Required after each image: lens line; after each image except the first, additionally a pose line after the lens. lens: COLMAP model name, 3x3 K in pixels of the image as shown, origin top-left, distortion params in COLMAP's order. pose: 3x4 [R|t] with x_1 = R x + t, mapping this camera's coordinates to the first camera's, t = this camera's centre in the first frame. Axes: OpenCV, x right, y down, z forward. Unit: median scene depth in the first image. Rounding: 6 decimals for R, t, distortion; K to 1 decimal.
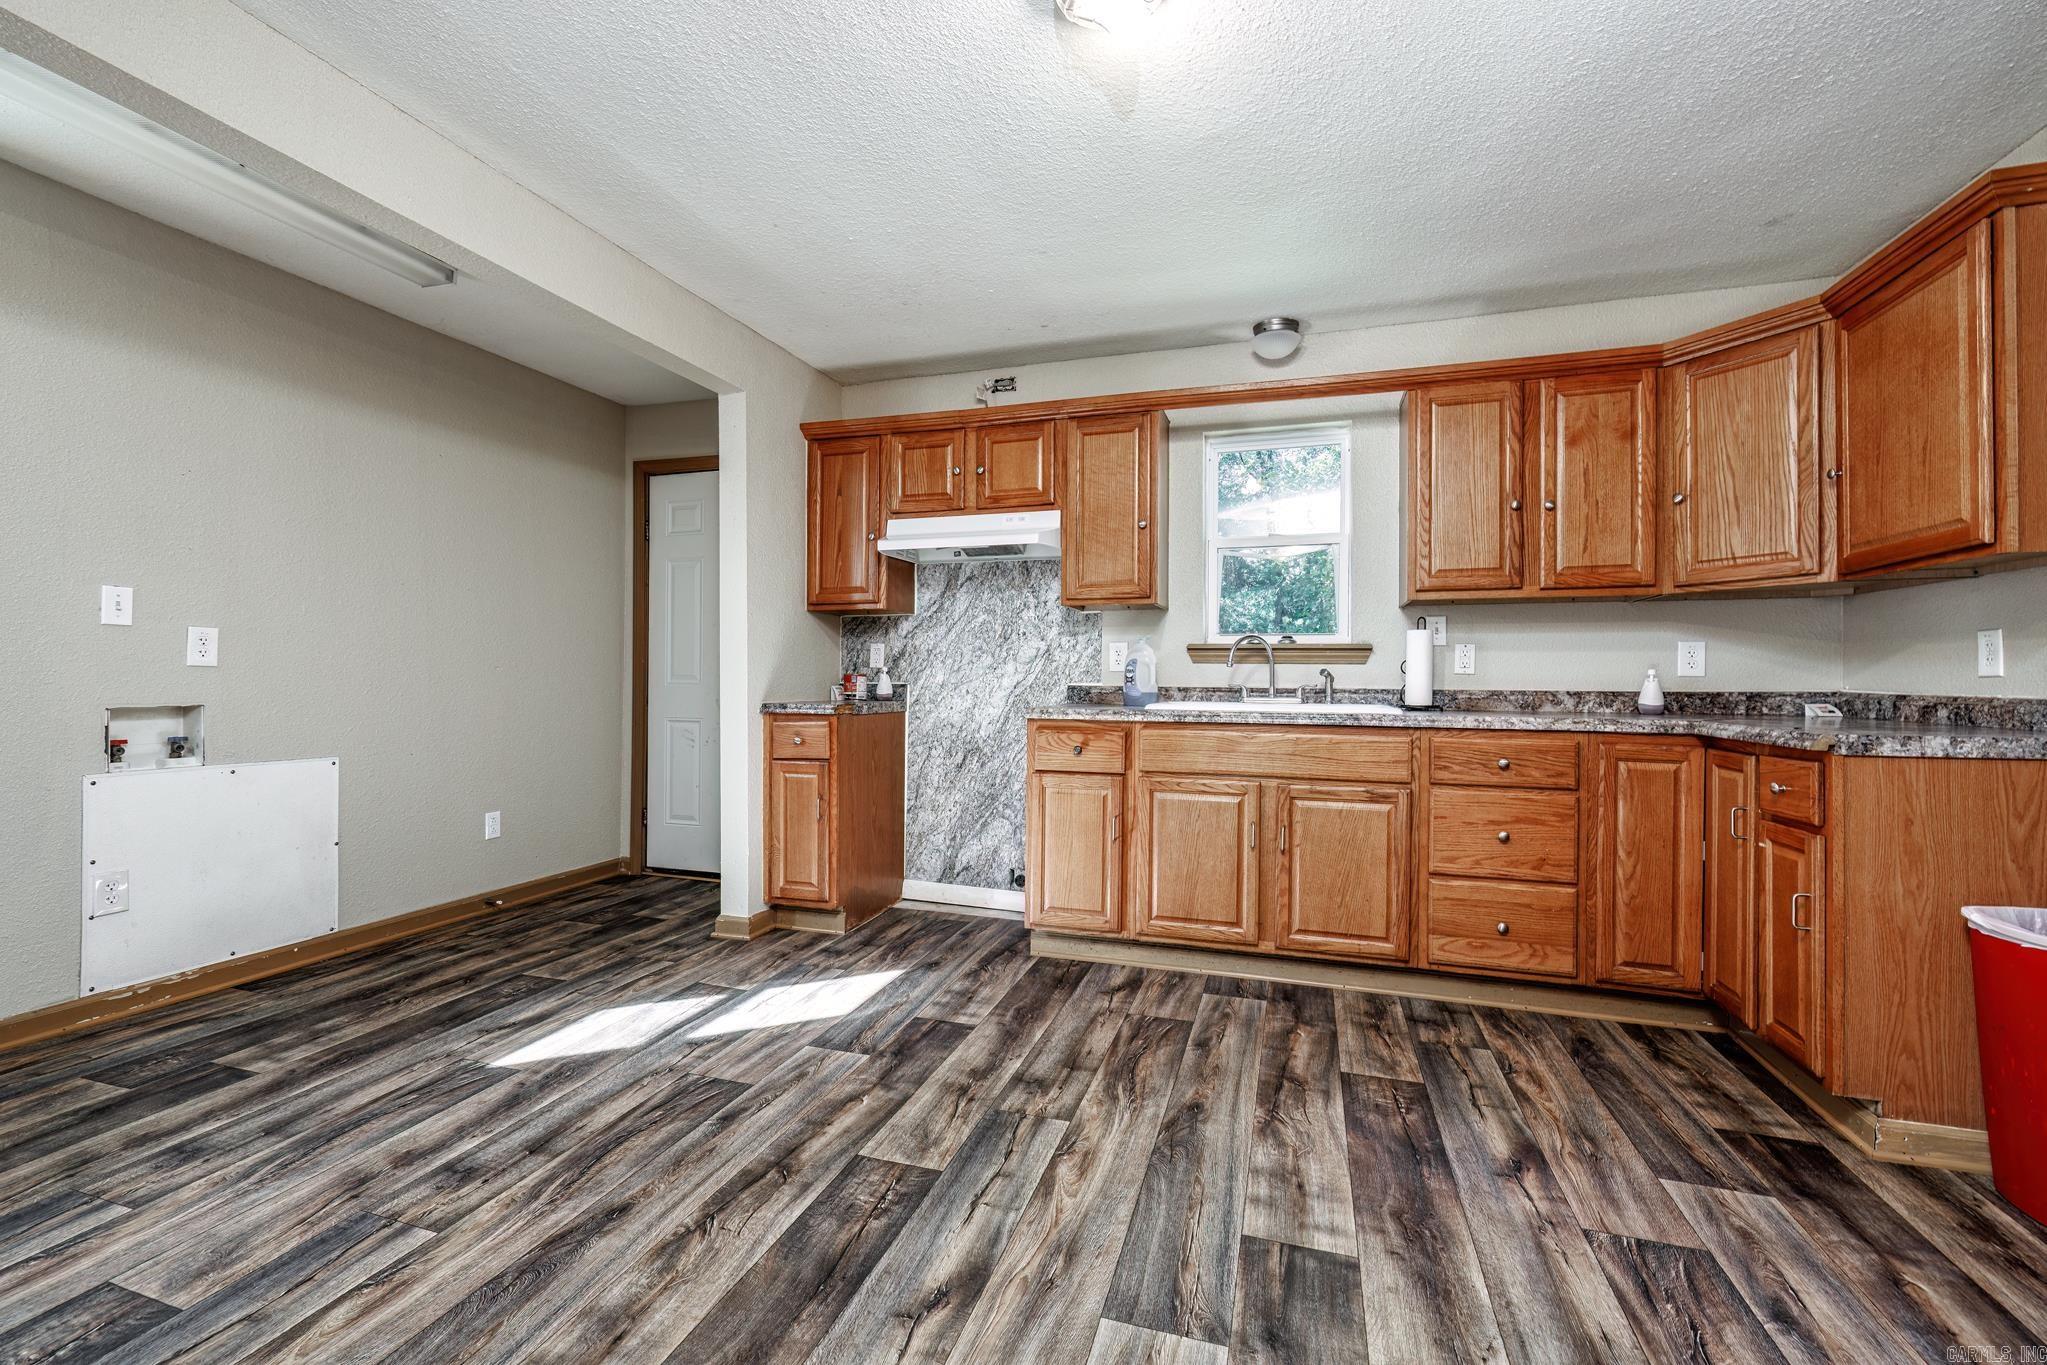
lens RADIAL K [[860.9, 0, 1016.4], [0, 860.9, 671.3], [0, 0, 1]] dist [0.001989, 0.000055]
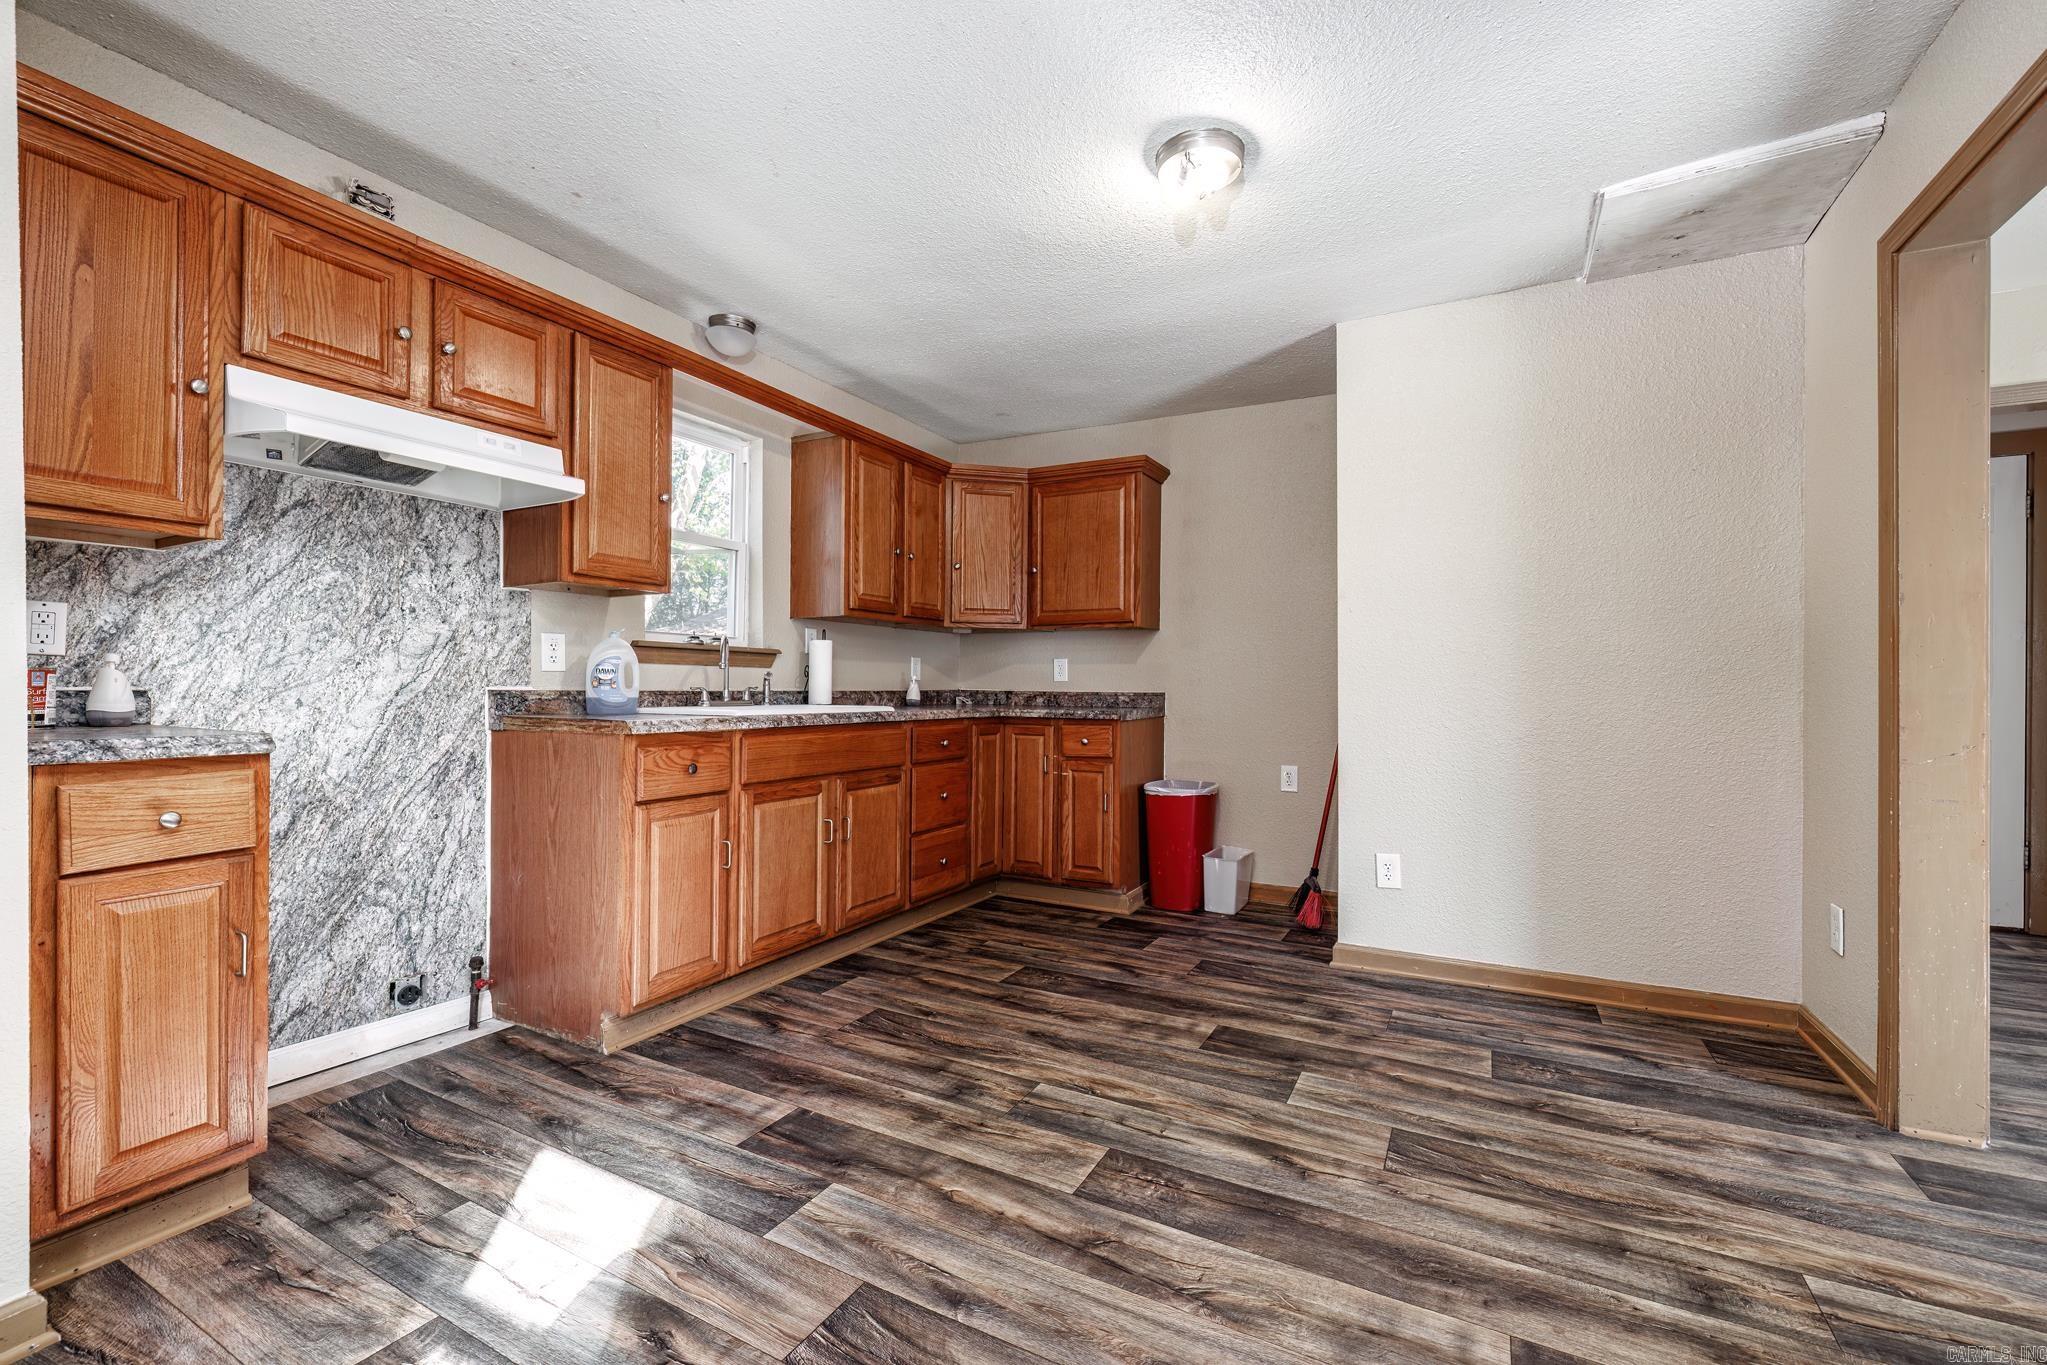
lens RADIAL K [[866.5, 0, 1020.6], [0, 866.5, 685.4], [0, 0, 1]] dist [0.002753, 0.000431]
pose [[0.181265, -0.004584, 0.983424, -0.756189], [-0.015934, 0.999844, 0.007598, 0.000597], [-0.983305, -0.017047, 0.181163, 0.603333]]
